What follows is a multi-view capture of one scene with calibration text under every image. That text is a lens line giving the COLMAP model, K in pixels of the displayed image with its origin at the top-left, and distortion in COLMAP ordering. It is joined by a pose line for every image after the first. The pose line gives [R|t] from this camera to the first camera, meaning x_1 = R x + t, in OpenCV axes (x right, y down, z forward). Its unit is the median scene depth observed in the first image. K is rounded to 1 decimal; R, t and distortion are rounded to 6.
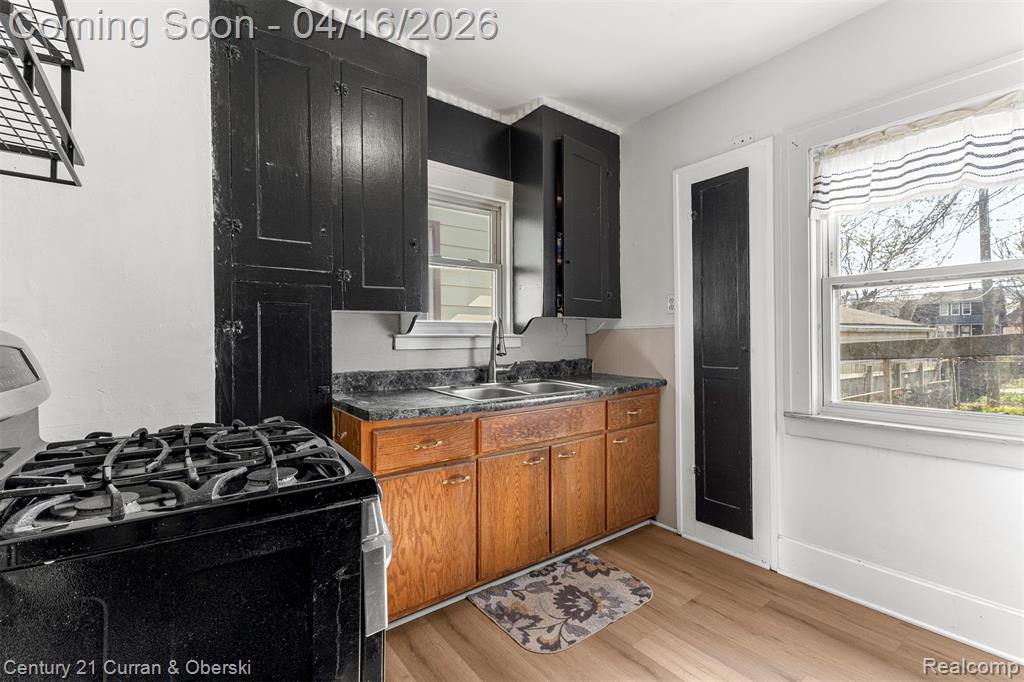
lens RADIAL K [[451.3, 0, 510.9], [0, 451.3, 331.4], [0, 0, 1]] dist [0.000106, -0.000041]
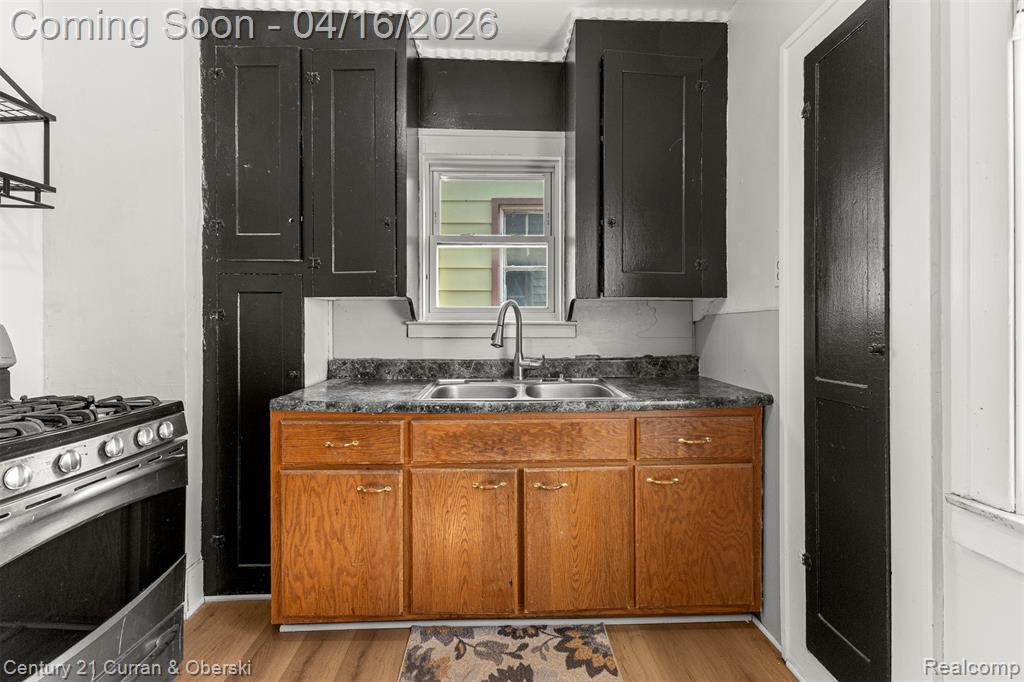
lens RADIAL K [[446.9, 0, 513.4], [0, 446.9, 323.0], [0, 0, 1]] dist [0.004800, 0.000087]
pose [[0.820607, 0.000405, -0.571493, 0.518984], [0.003114, 0.999982, 0.005180, 0.006597], [0.571485, -0.006030, 0.820590, 0.394035]]
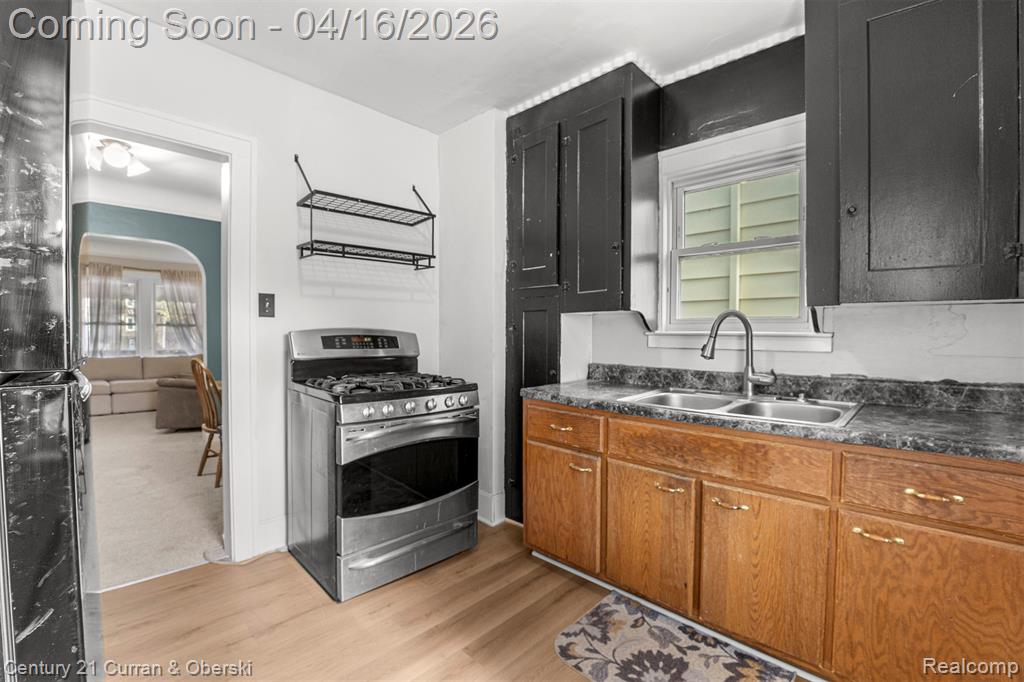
lens RADIAL K [[443.6, 0, 512.0], [0, 443.6, 341.0], [0, 0, 1]] dist [-0.055164, 0.009284]
pose [[0.153366, 0.021061, -0.987945, 0.780287], [0.003796, 0.999753, 0.021902, 0.003821], [0.988162, -0.007110, 0.153248, 0.597107]]
